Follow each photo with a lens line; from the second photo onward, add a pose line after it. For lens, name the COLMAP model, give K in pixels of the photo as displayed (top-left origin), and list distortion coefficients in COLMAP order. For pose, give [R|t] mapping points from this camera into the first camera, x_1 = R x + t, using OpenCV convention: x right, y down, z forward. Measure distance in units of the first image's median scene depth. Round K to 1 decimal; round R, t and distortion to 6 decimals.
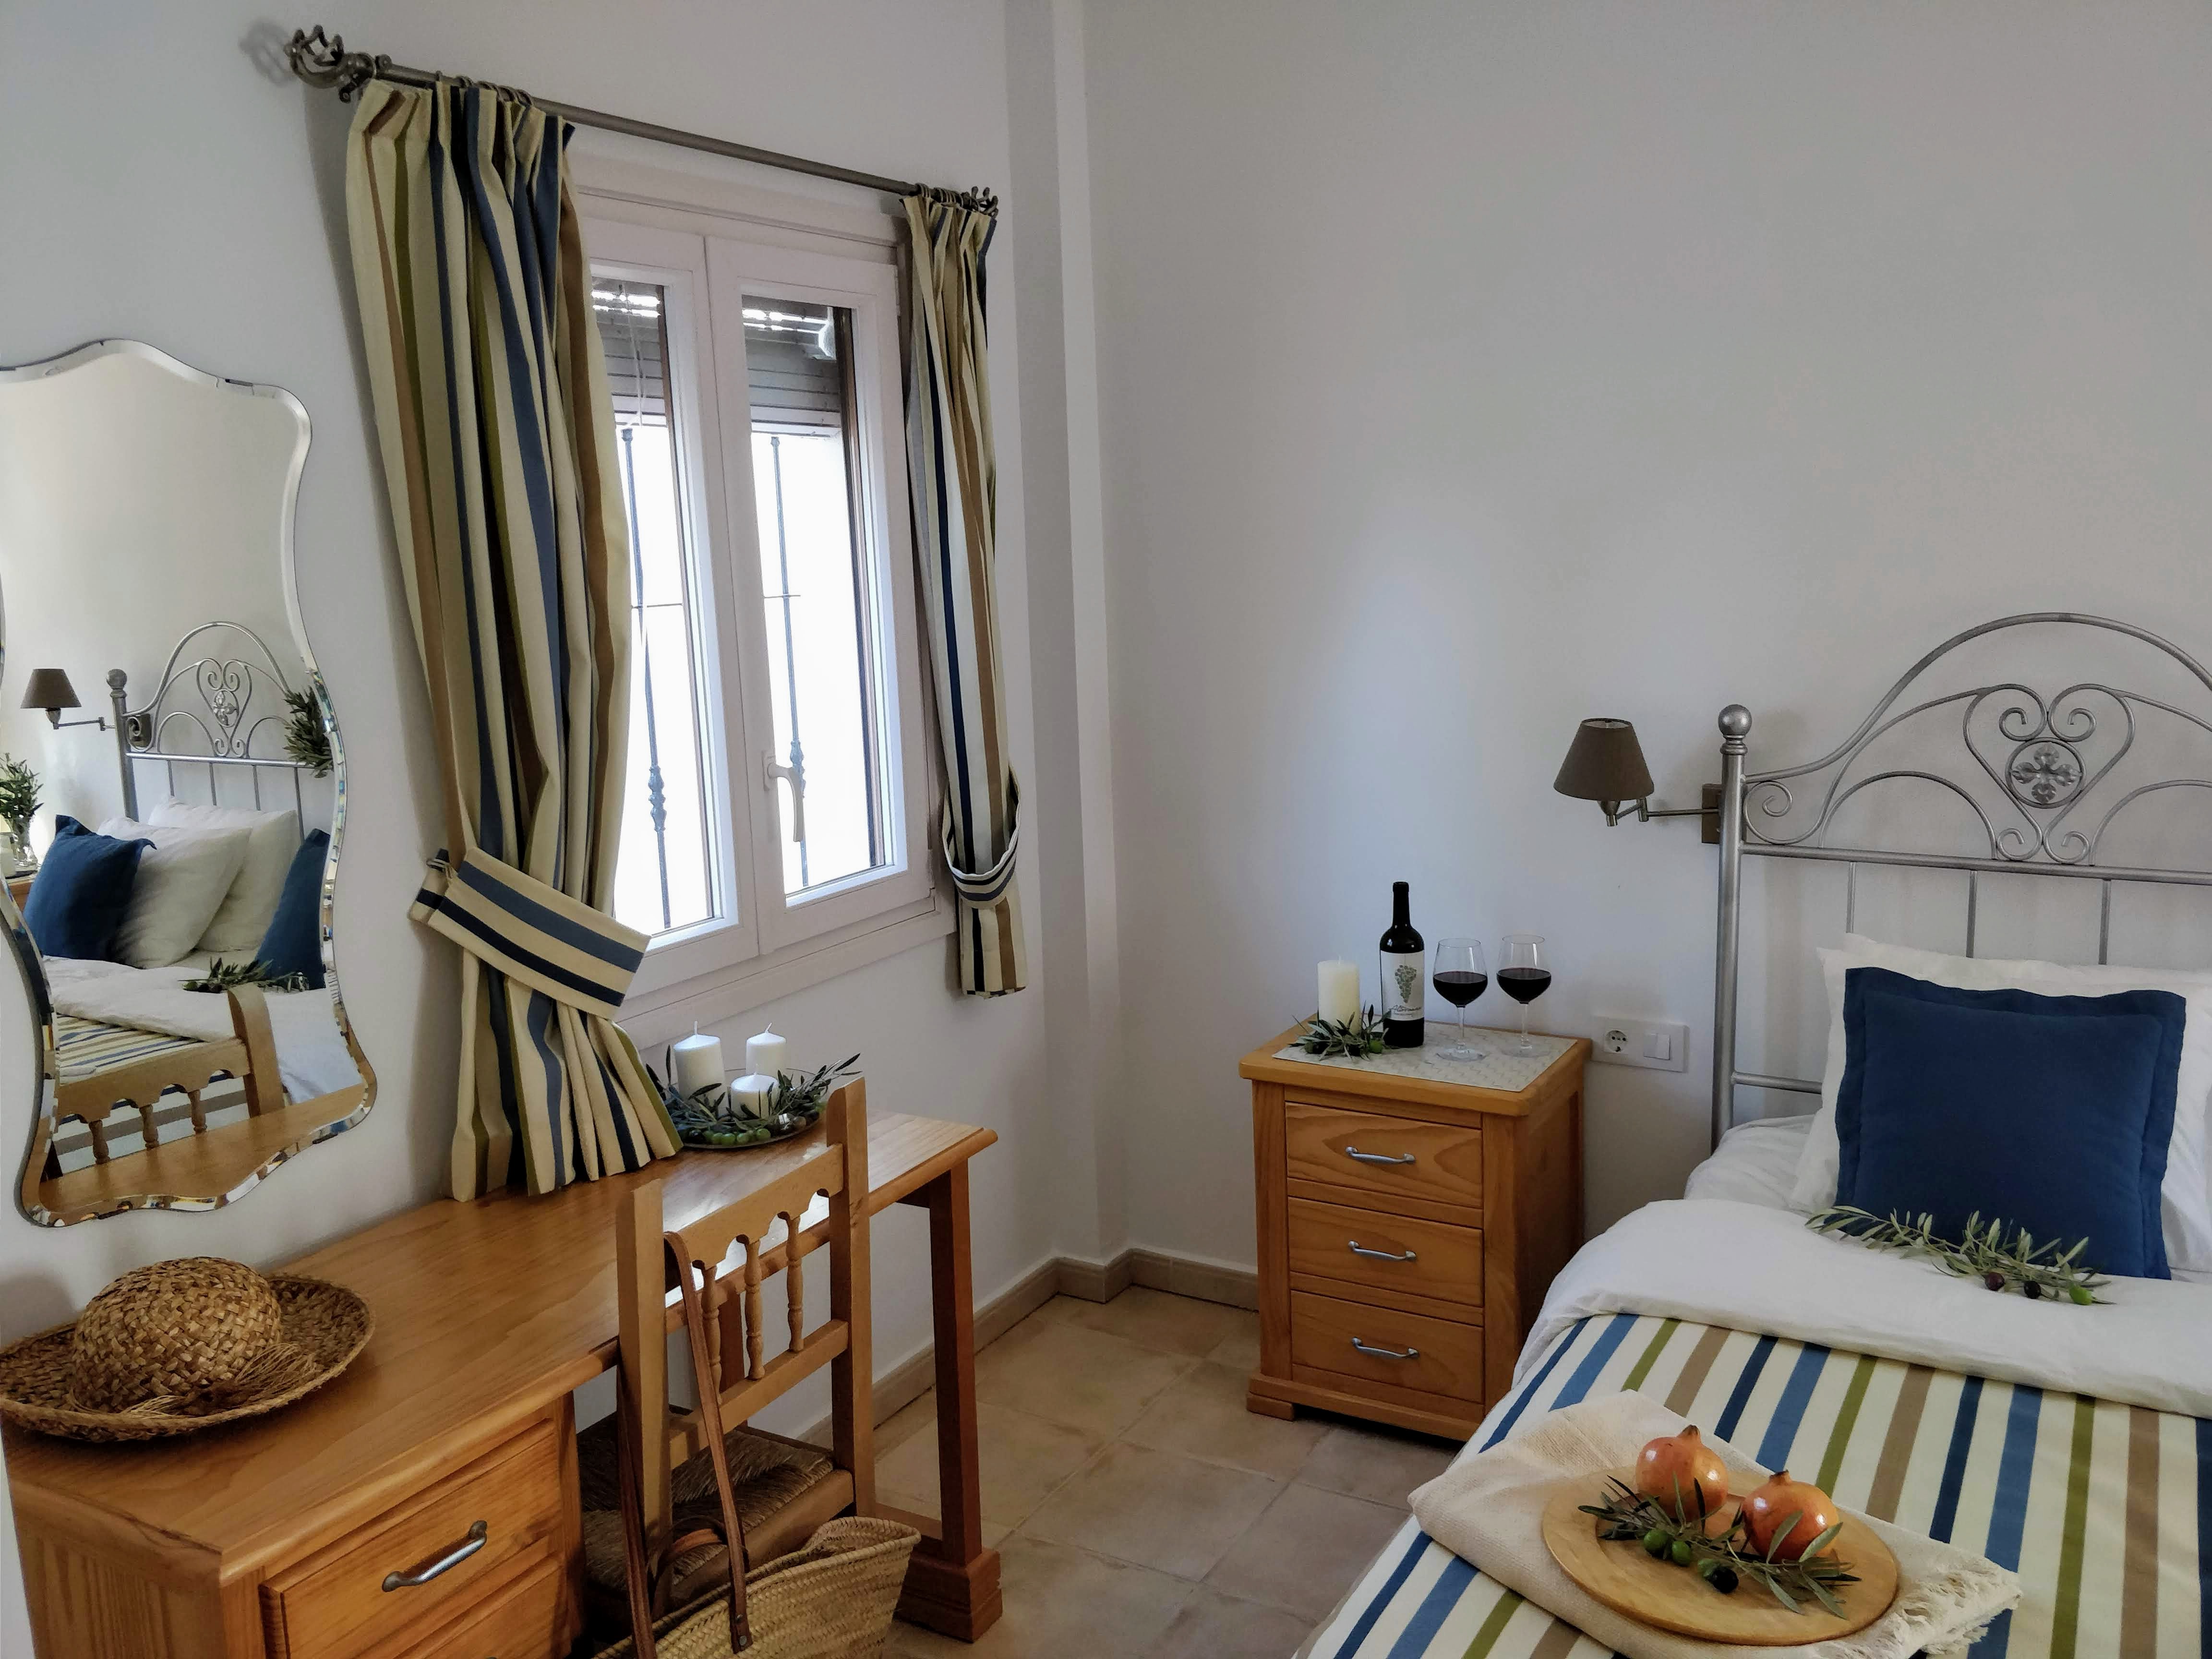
lens RADIAL K [[1822.4, 0, 1097.0], [0, 1822.4, 832.2], [0, 0, 1]] dist [0.017933, -0.036182]
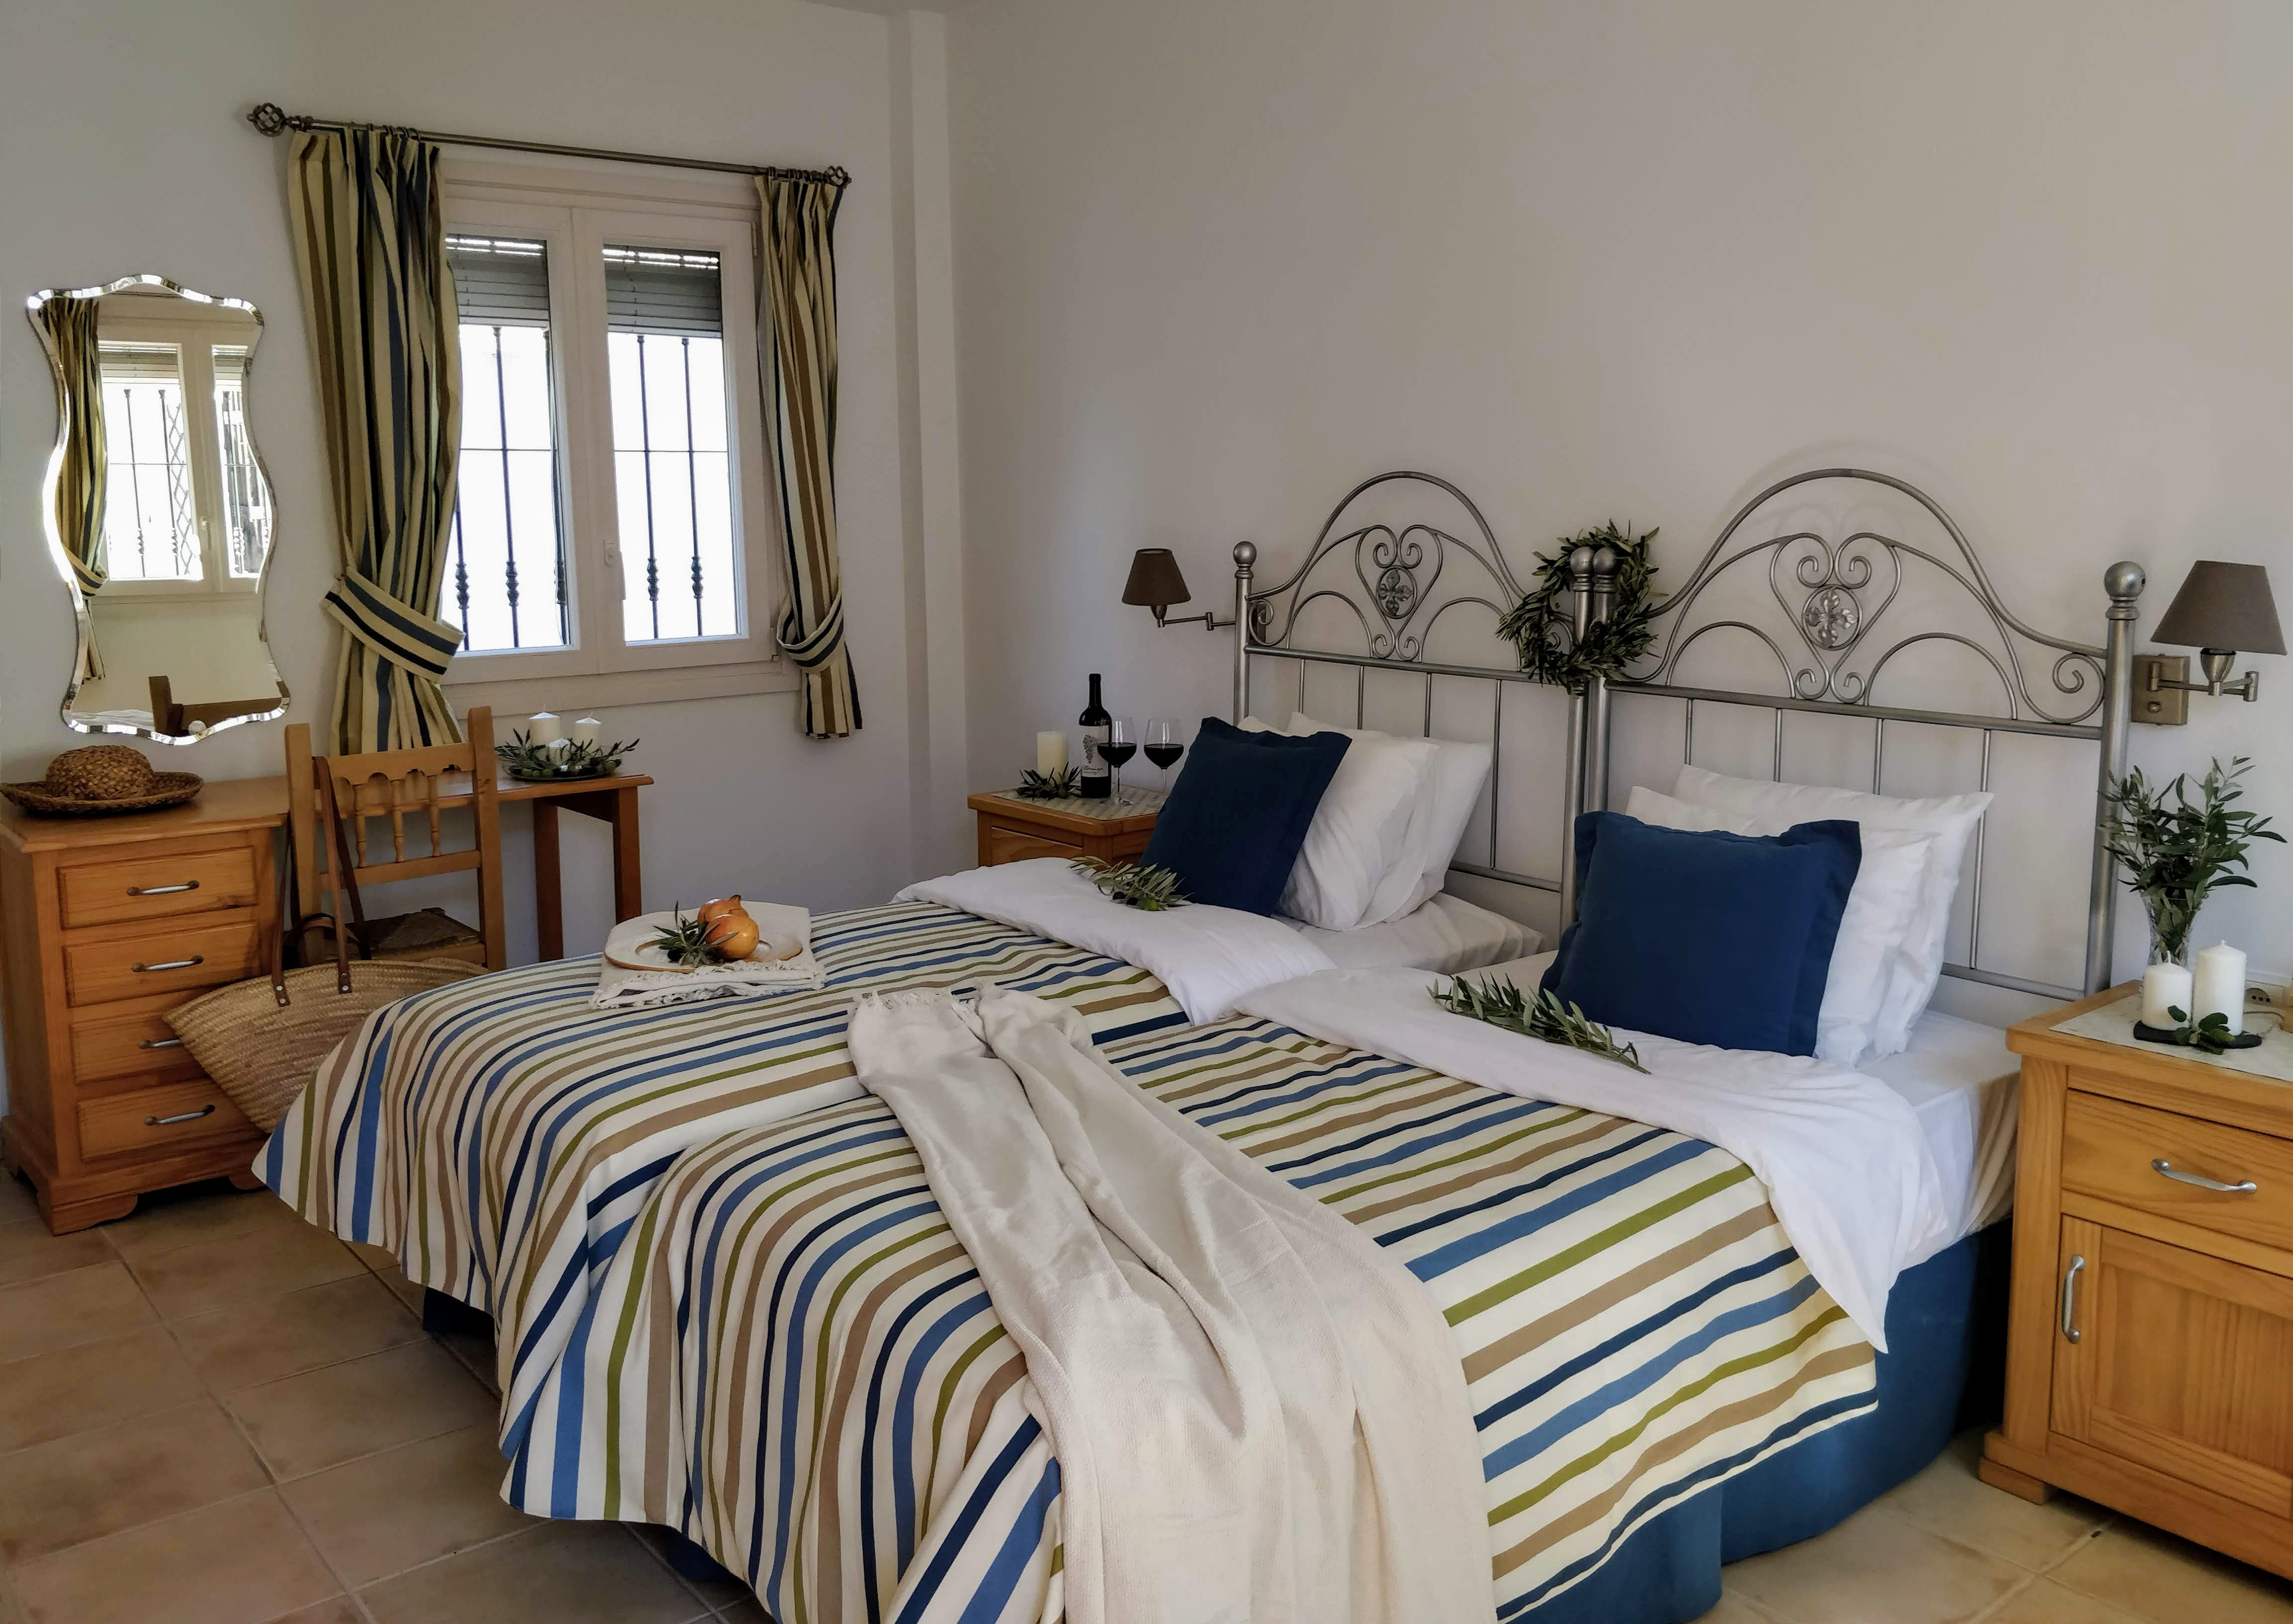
lens RADIAL K [[1812.8, 0, 1137.9], [0, 1812.8, 795.5], [0, 0, 1]] dist [-0.036098, -0.018388]
pose [[0.948237, 0.086749, -0.305484, 0.700695], [-0.083139, 0.996229, 0.024832, 0.092075], [0.306486, 0.001851, 0.951873, -0.300215]]
